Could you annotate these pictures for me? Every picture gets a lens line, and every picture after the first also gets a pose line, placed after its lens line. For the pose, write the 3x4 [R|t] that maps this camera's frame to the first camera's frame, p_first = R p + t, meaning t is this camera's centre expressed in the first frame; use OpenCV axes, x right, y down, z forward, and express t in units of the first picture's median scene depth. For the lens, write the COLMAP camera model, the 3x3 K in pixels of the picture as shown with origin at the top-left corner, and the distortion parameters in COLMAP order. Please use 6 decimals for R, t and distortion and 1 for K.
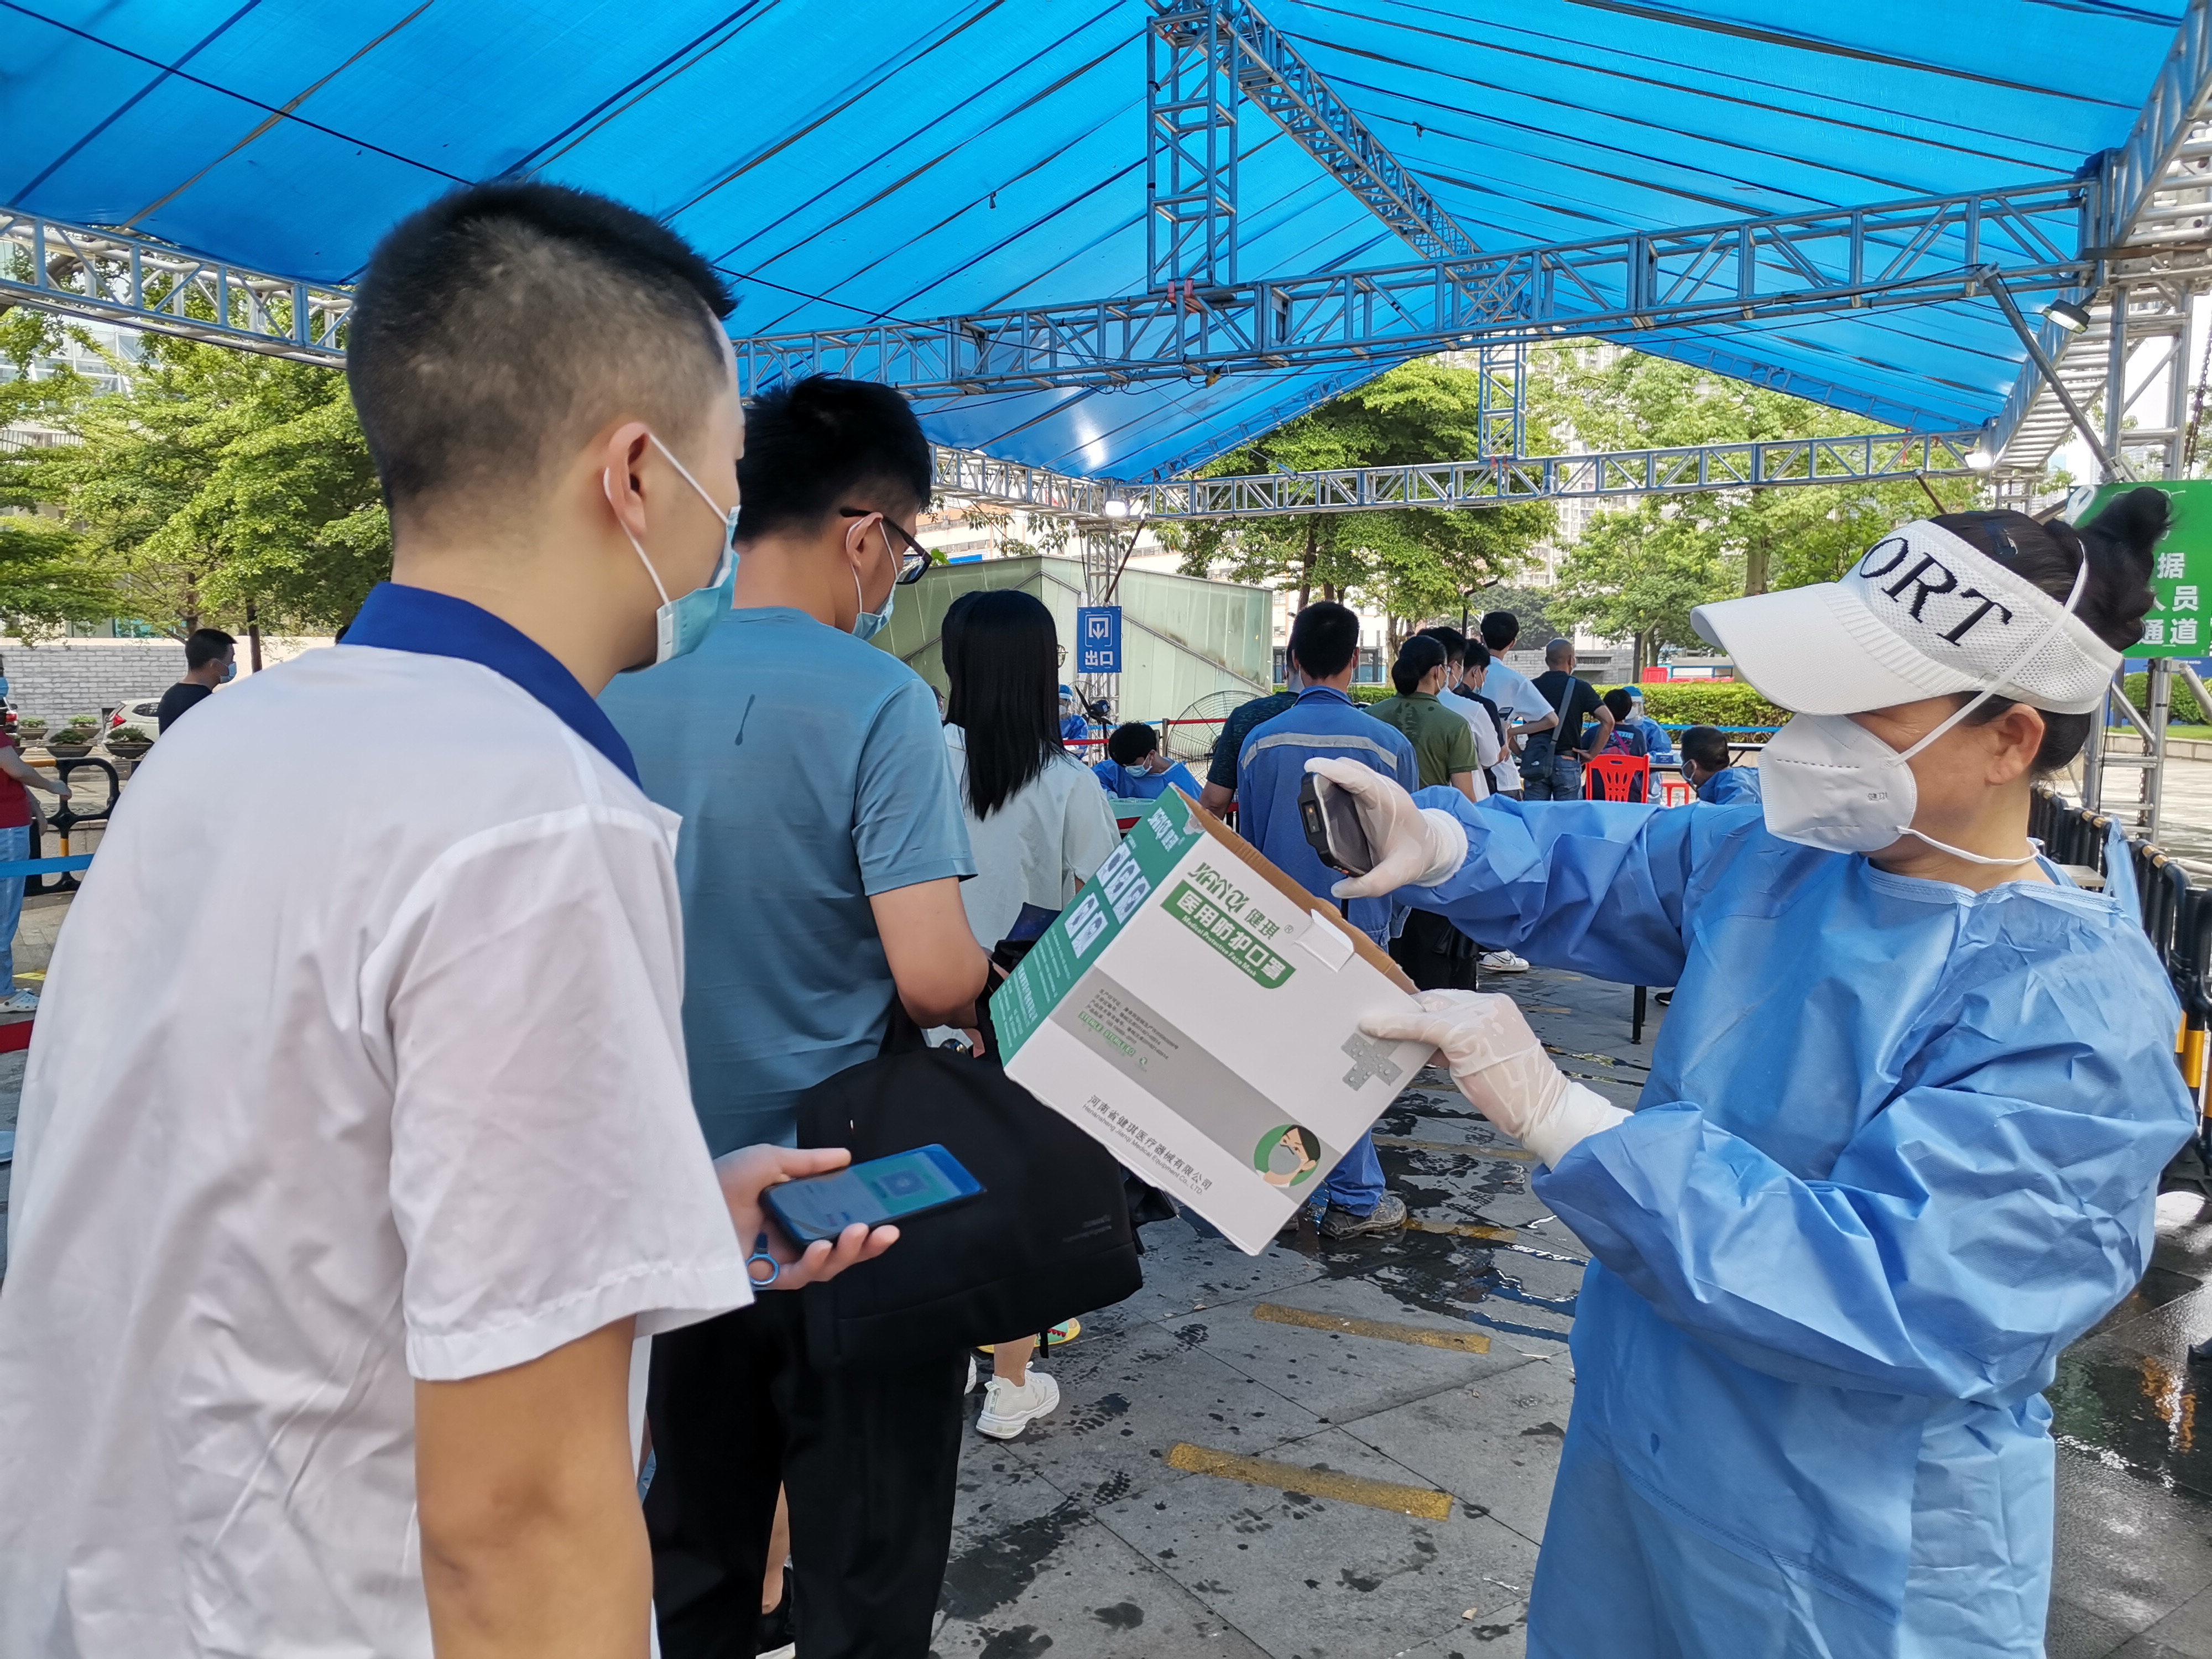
lens RADIAL K [[1671.6, 0, 1108.6], [0, 1671.6, 865.6], [0, 0, 1]] dist [0.101337, -0.111721]
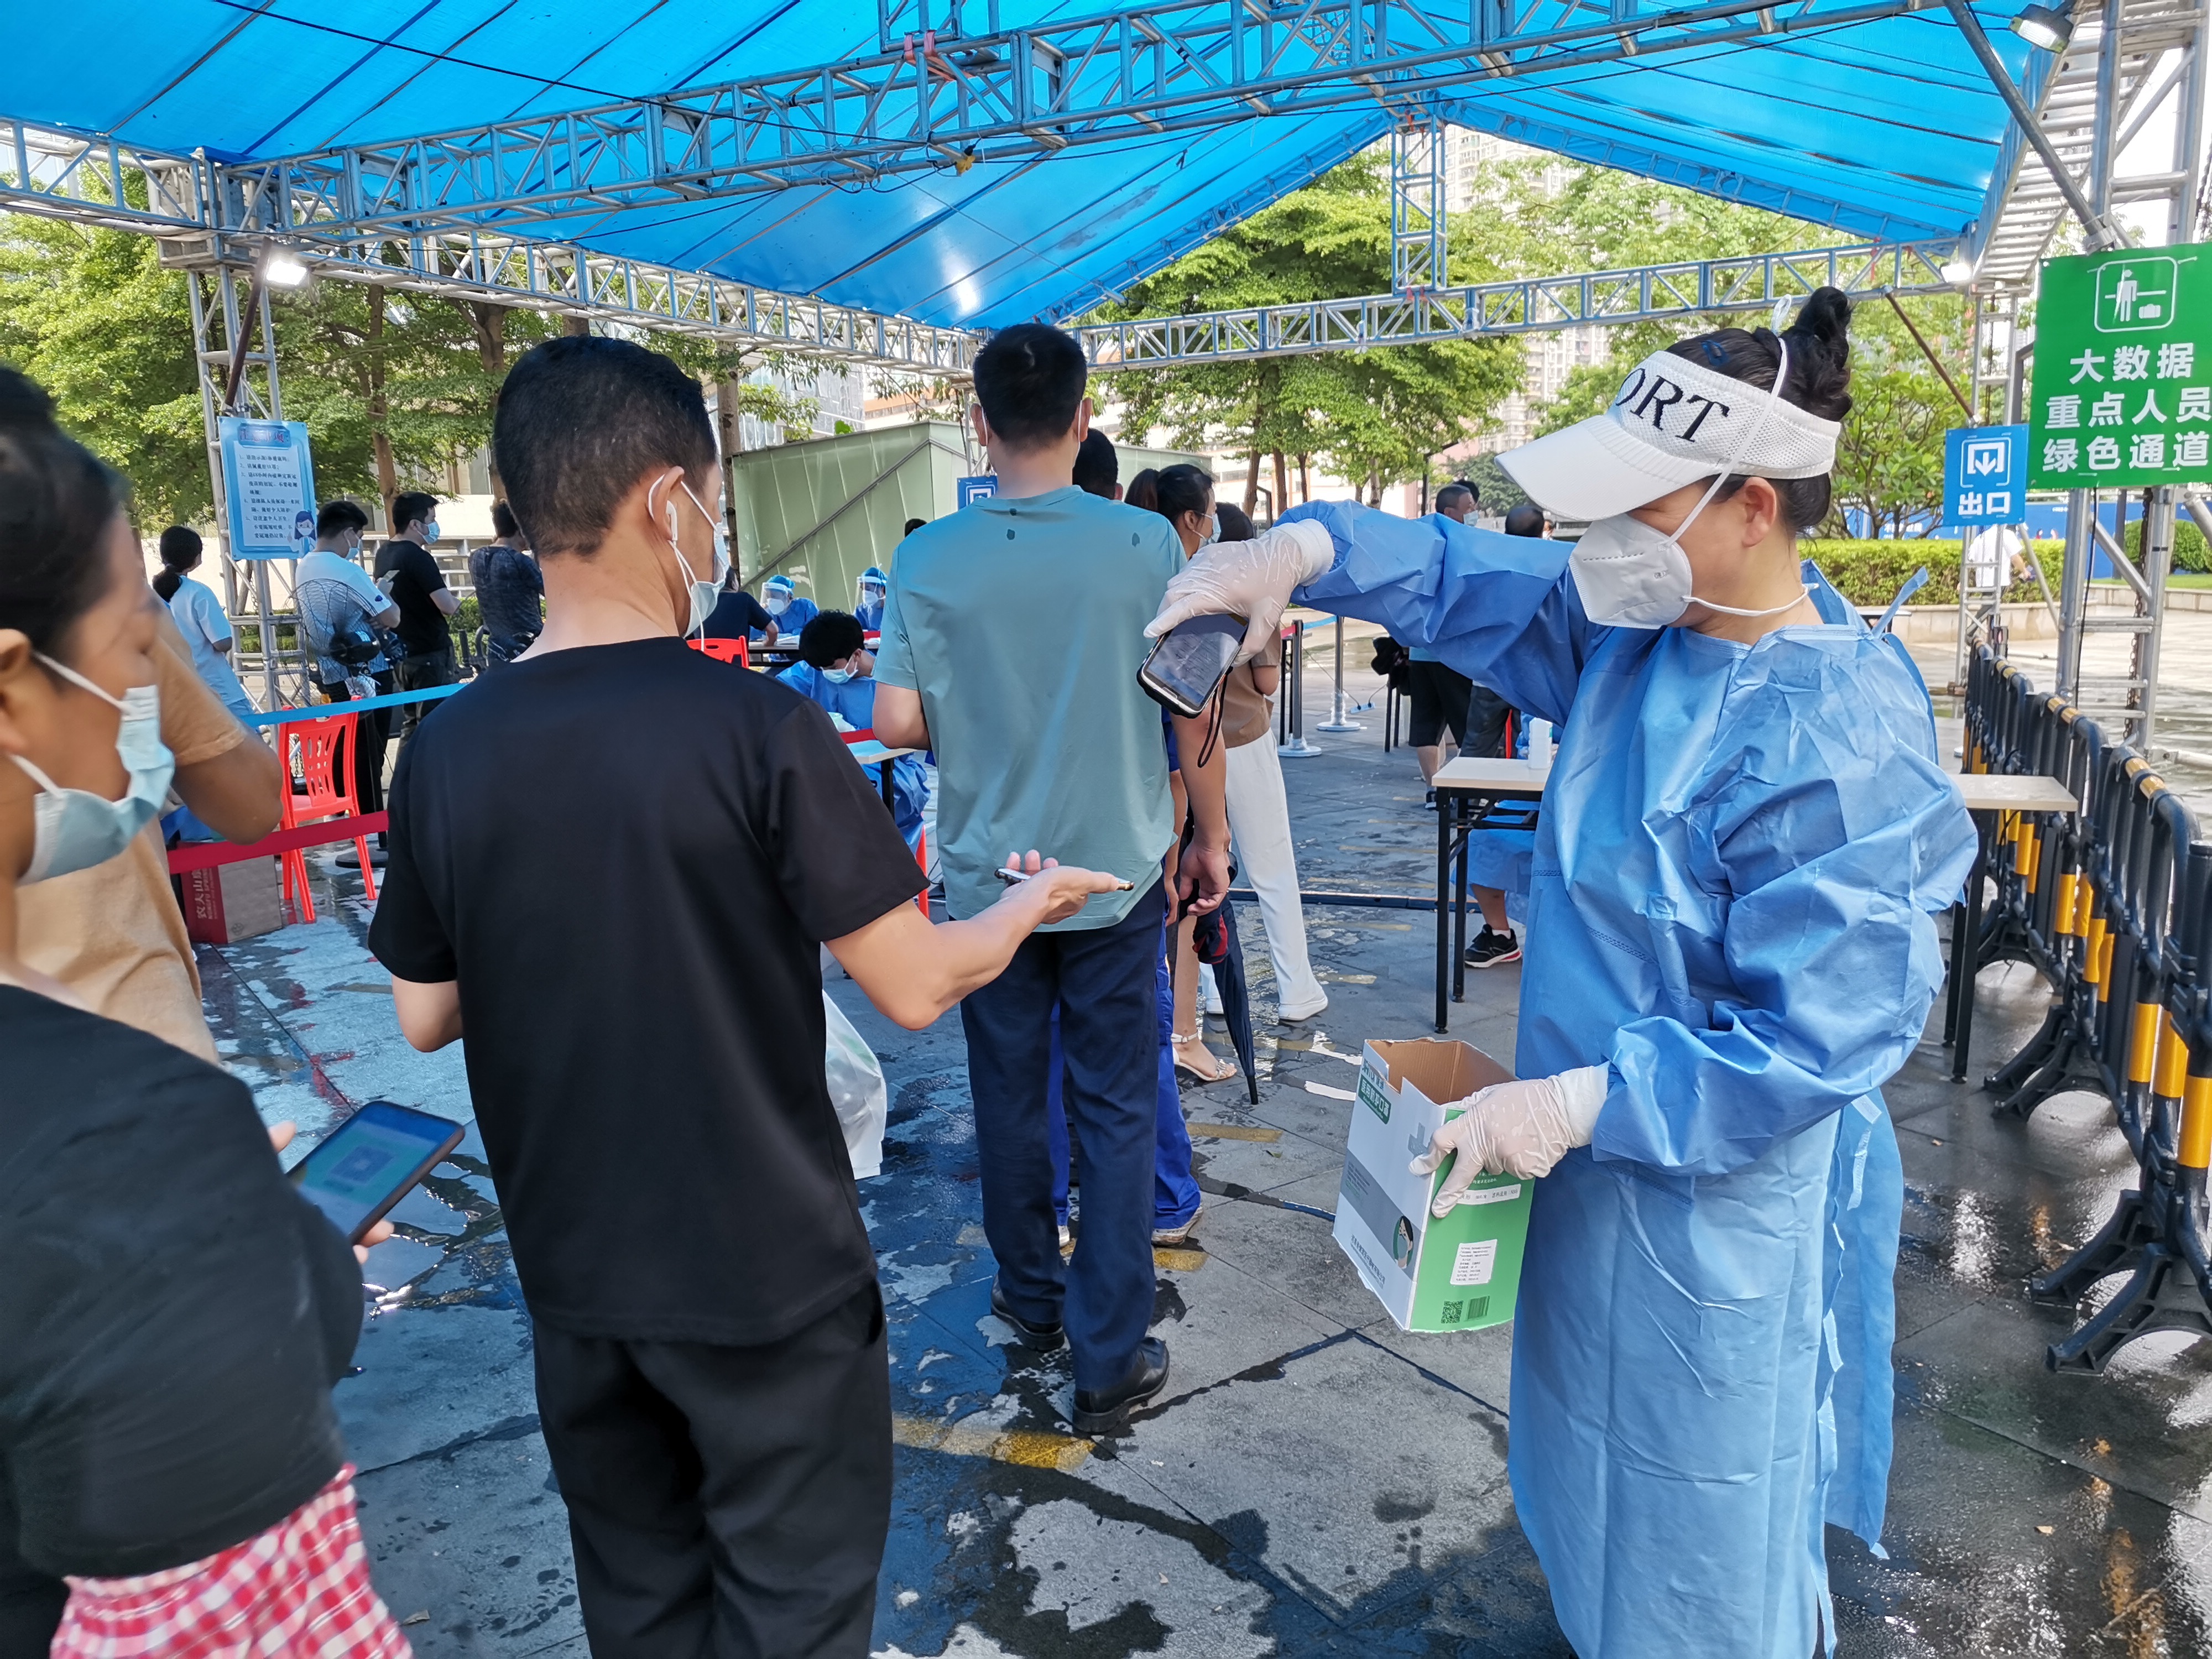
lens RADIAL K [[1671.6, 0, 1108.6], [0, 1671.6, 865.6], [0, 0, 1]] dist [0.101337, -0.111721]
pose [[0.999596, -0.028422, -0.000936, 0.067752], [0.028419, 0.997218, 0.068915, -0.008923], [-0.001026, -0.068914, 0.997622, 0.108333]]
